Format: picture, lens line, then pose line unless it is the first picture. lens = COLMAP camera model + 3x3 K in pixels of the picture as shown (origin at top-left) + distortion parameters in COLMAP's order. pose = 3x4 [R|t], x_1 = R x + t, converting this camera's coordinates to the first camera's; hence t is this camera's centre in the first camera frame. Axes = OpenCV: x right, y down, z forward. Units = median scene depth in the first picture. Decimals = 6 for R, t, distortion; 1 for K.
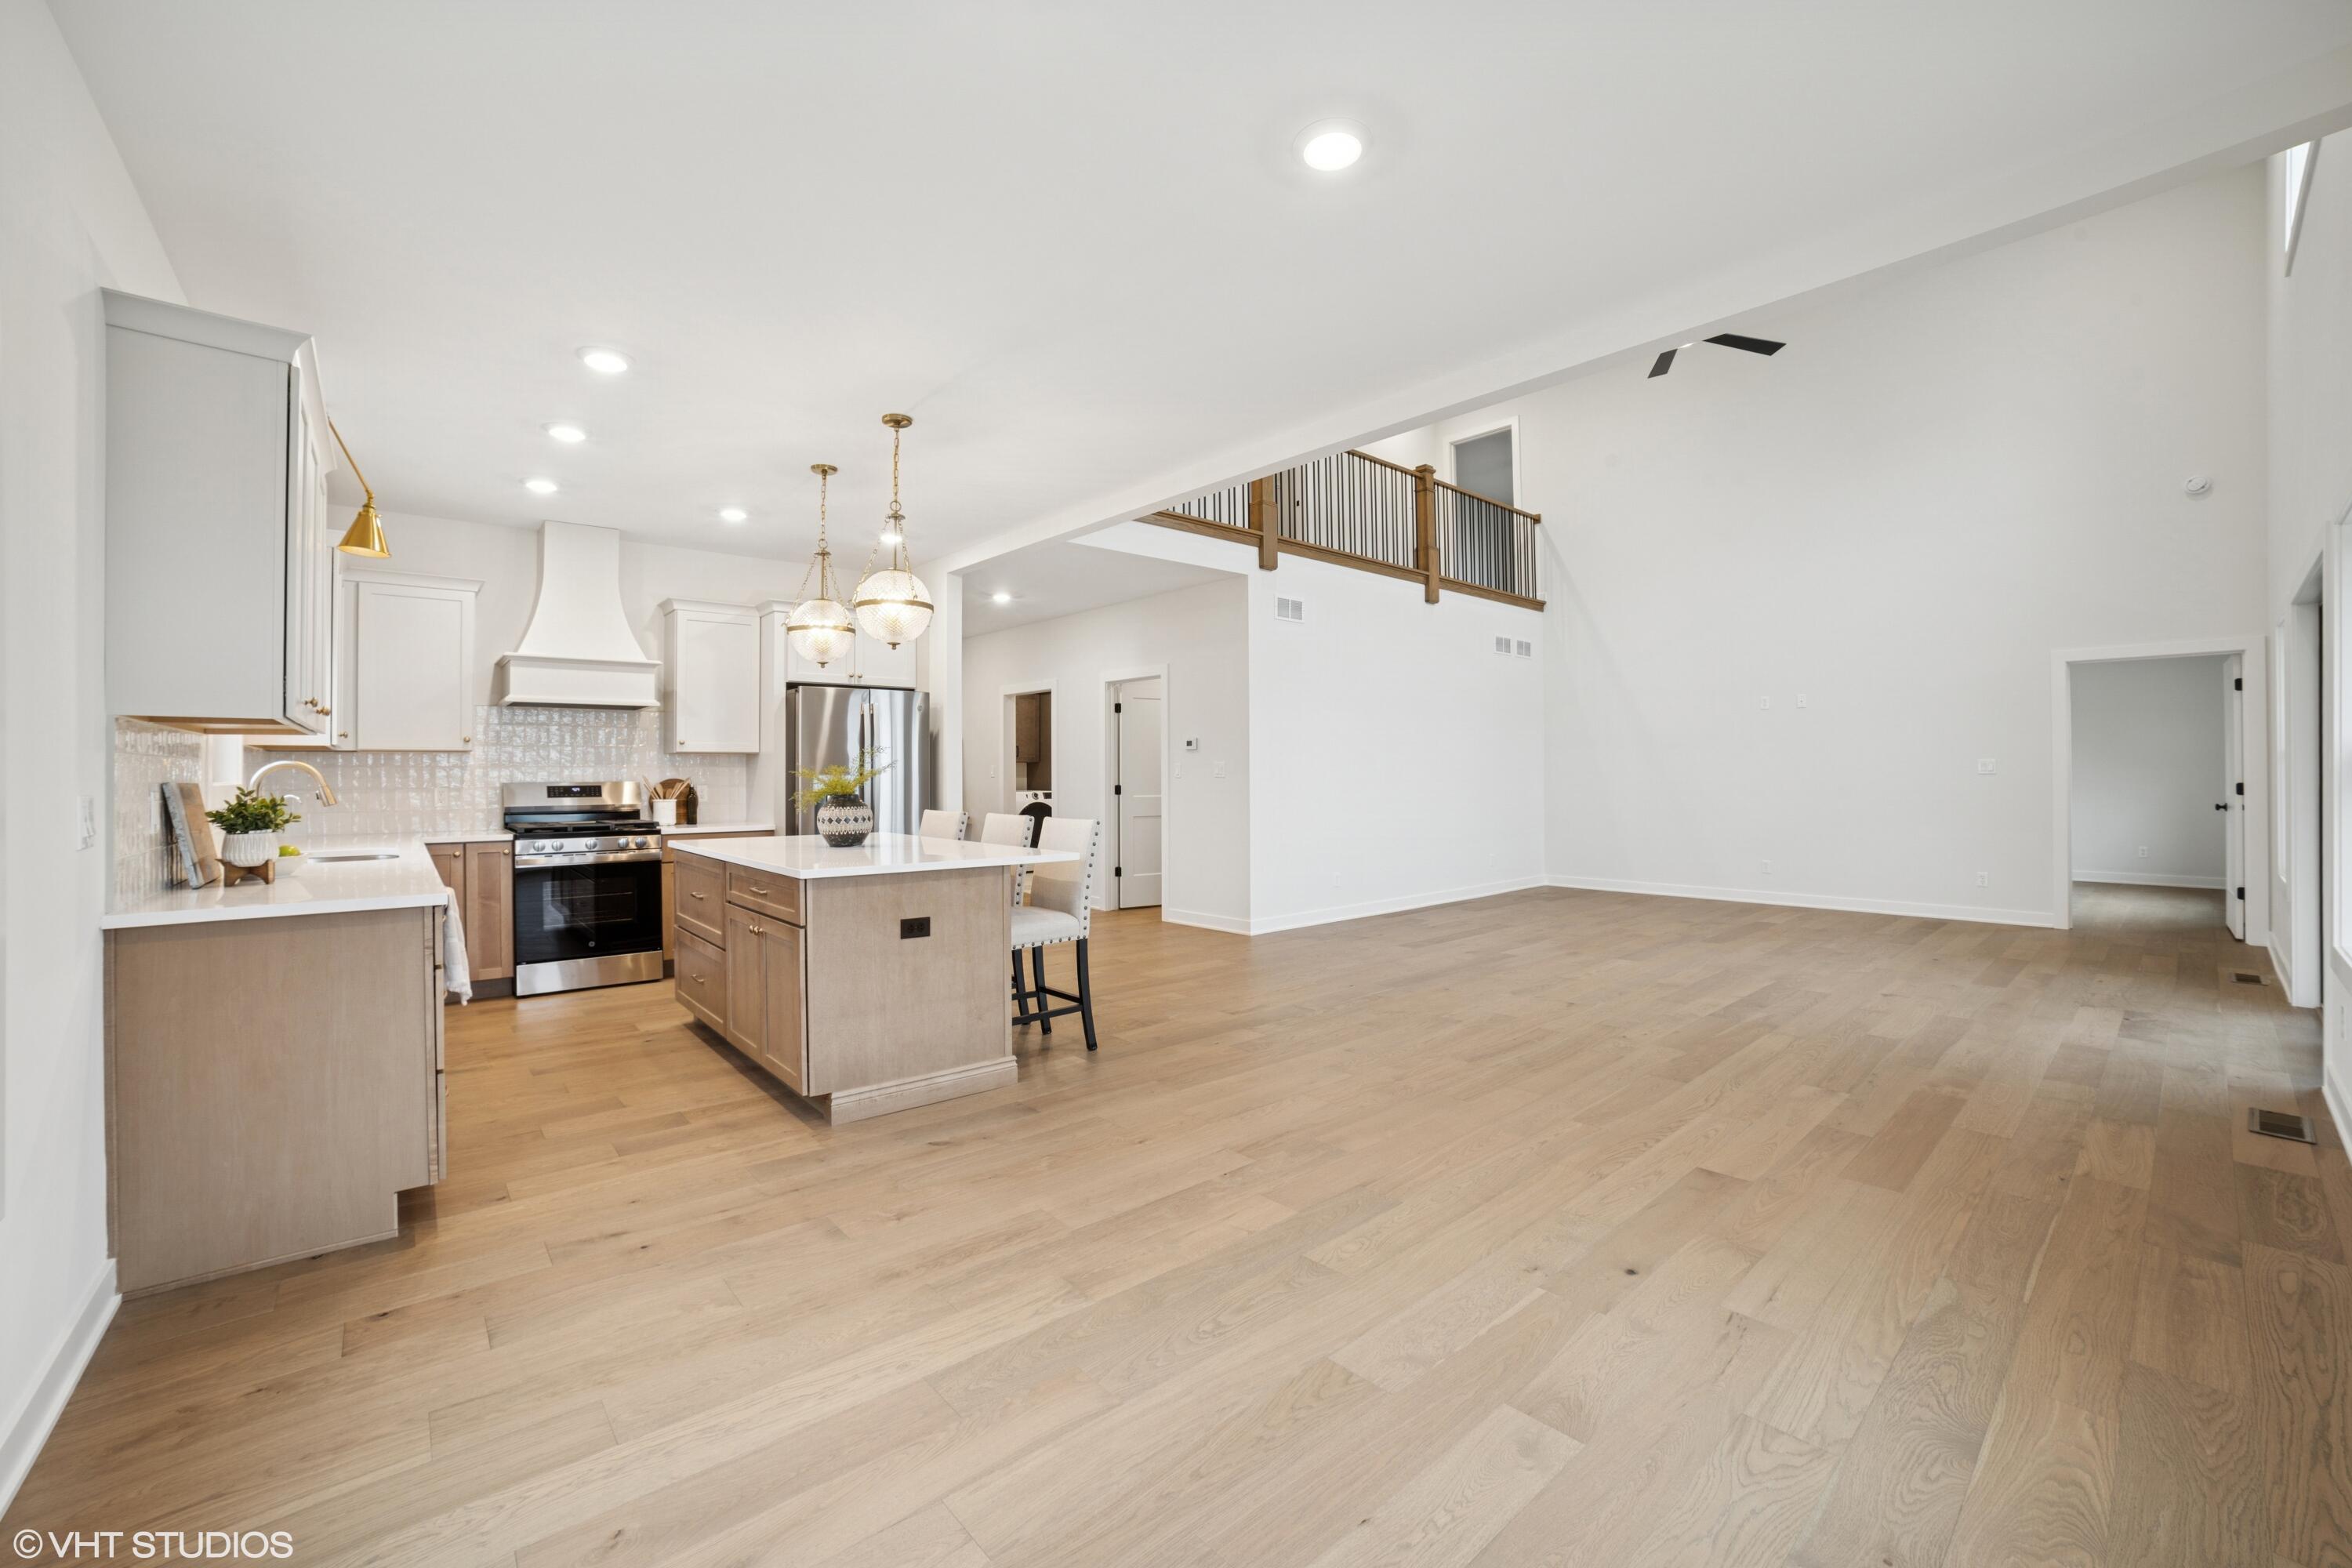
lens RADIAL K [[938.8, 0, 1176.0], [0, 938.8, 776.7], [0, 0, 1]] dist [-0.064436, 0.000173]
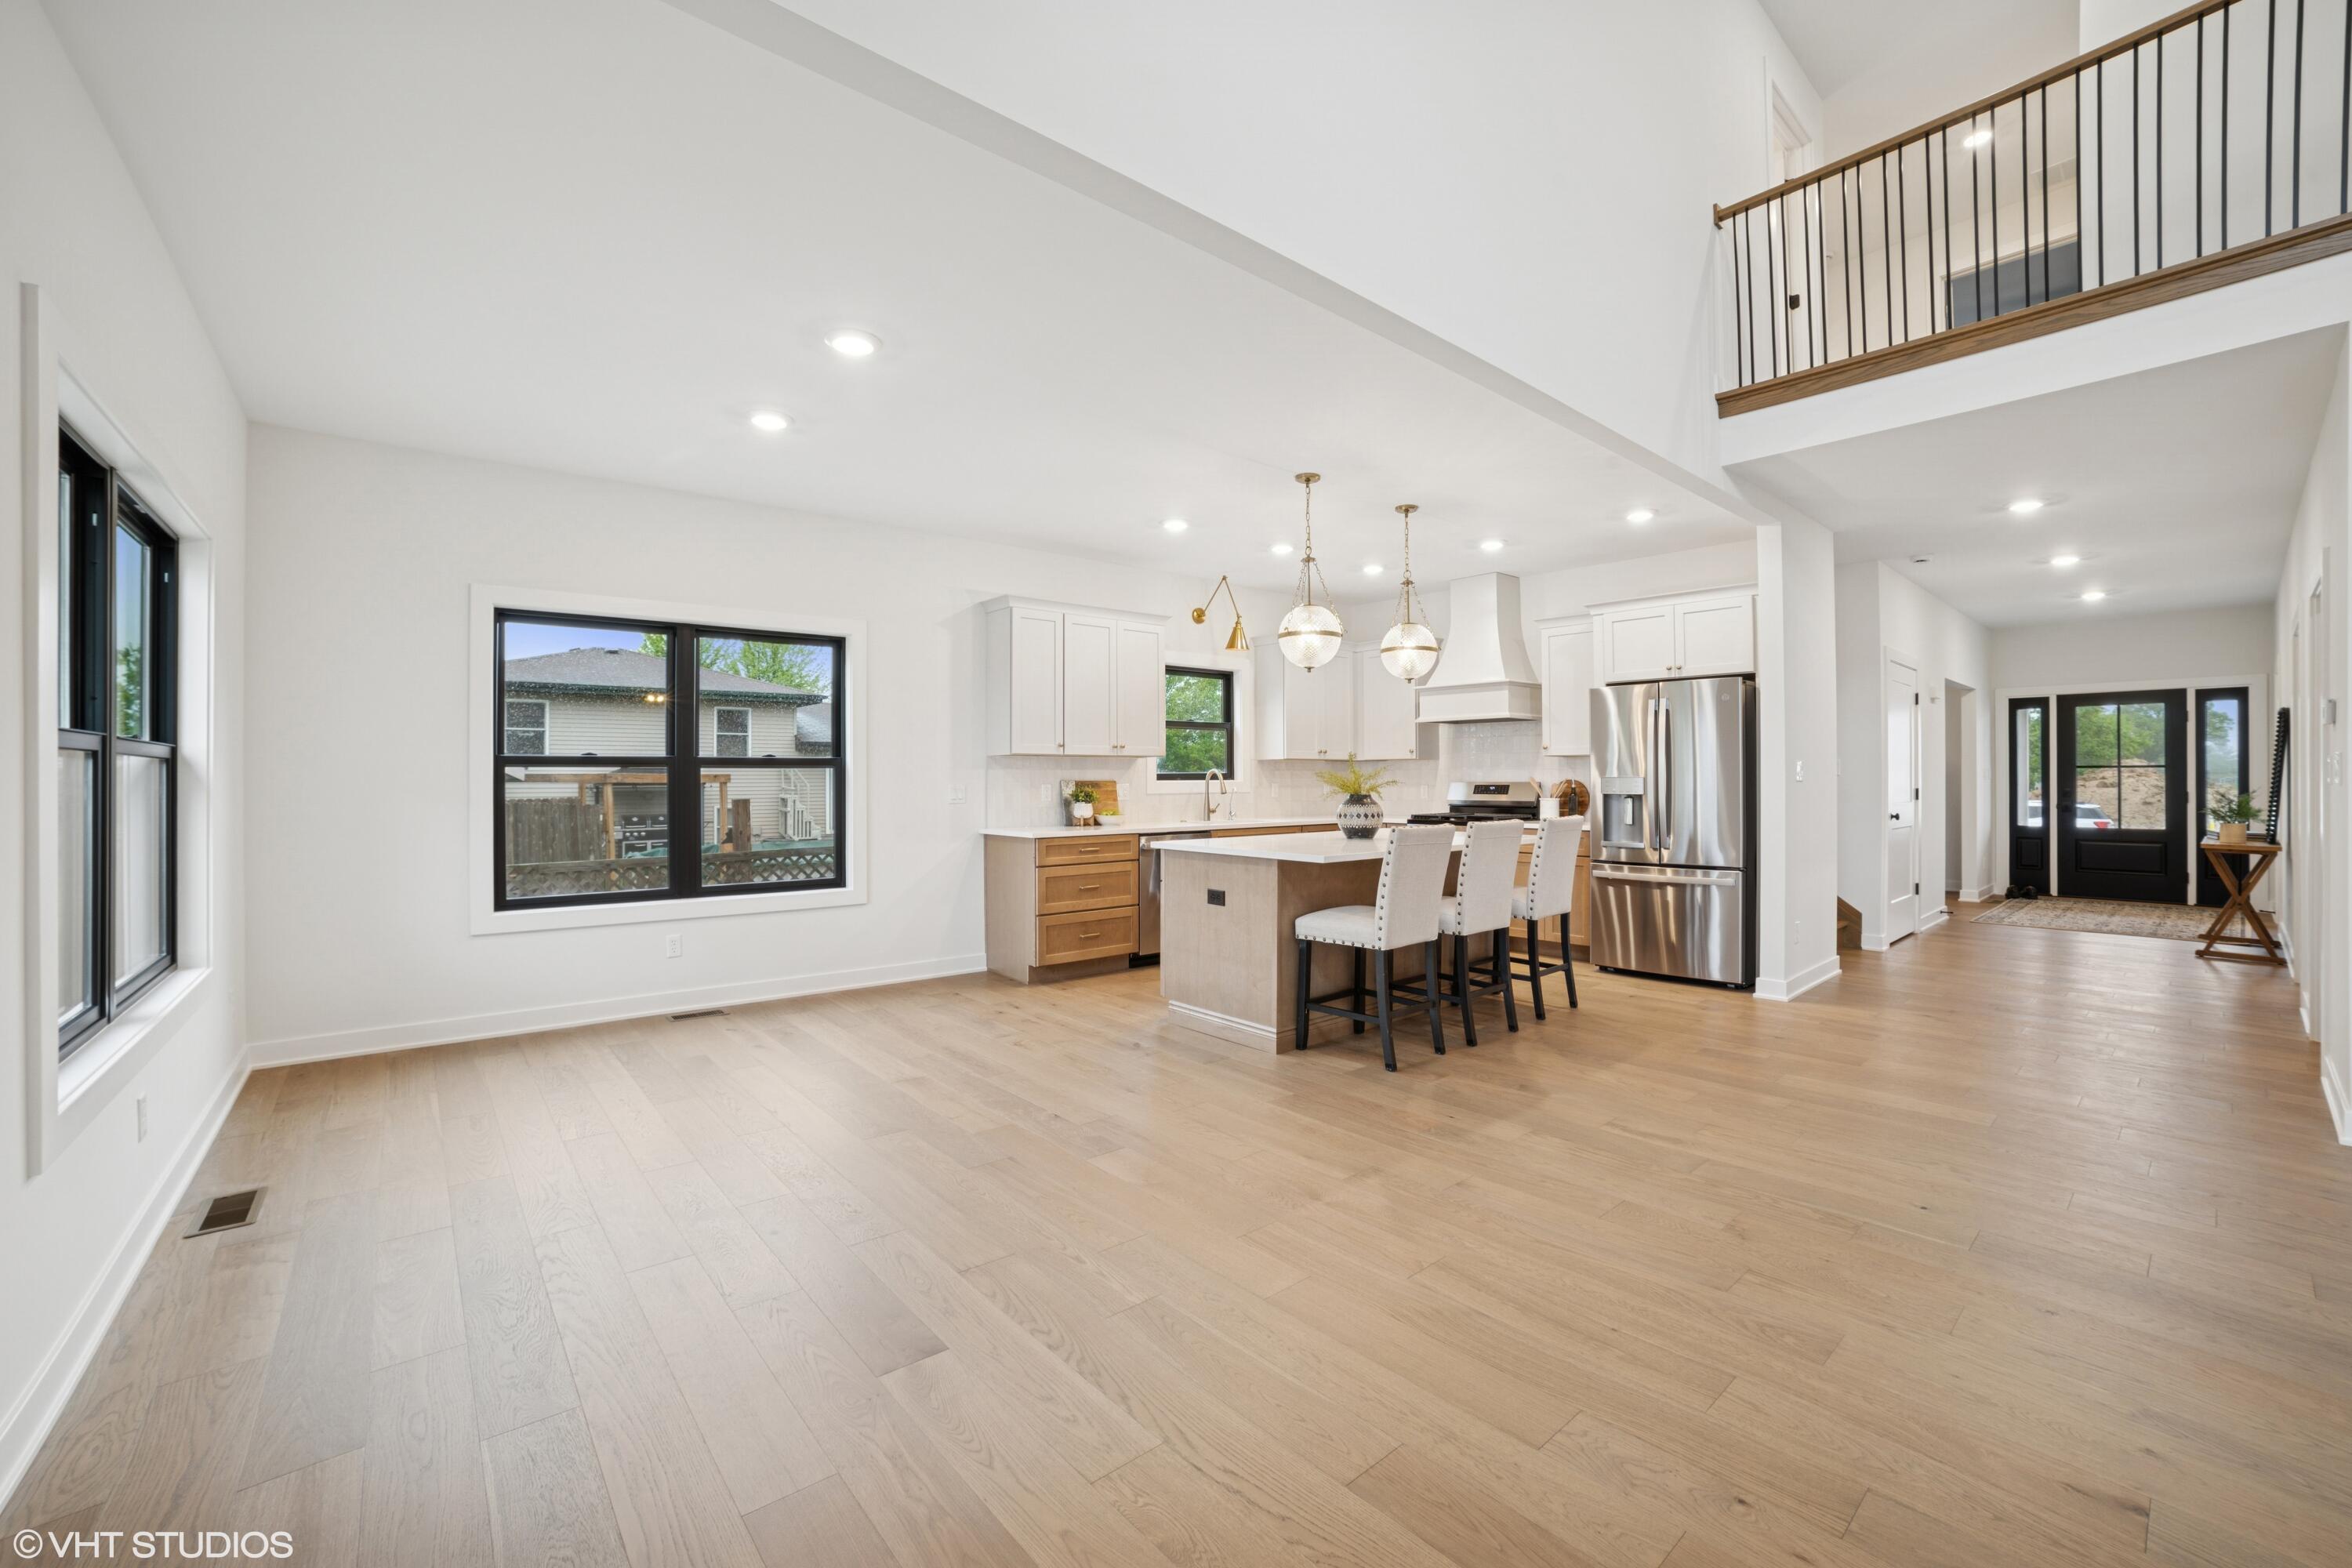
lens RADIAL K [[938.8, 0, 1176.0], [0, 938.8, 776.7], [0, 0, 1]] dist [-0.064436, 0.000173]
pose [[0.003709, 0.002139, -0.999991, 0.895395], [0.002002, 0.999996, 0.002146, -0.007042], [0.999991, -0.002010, 0.003705, 0.824673]]
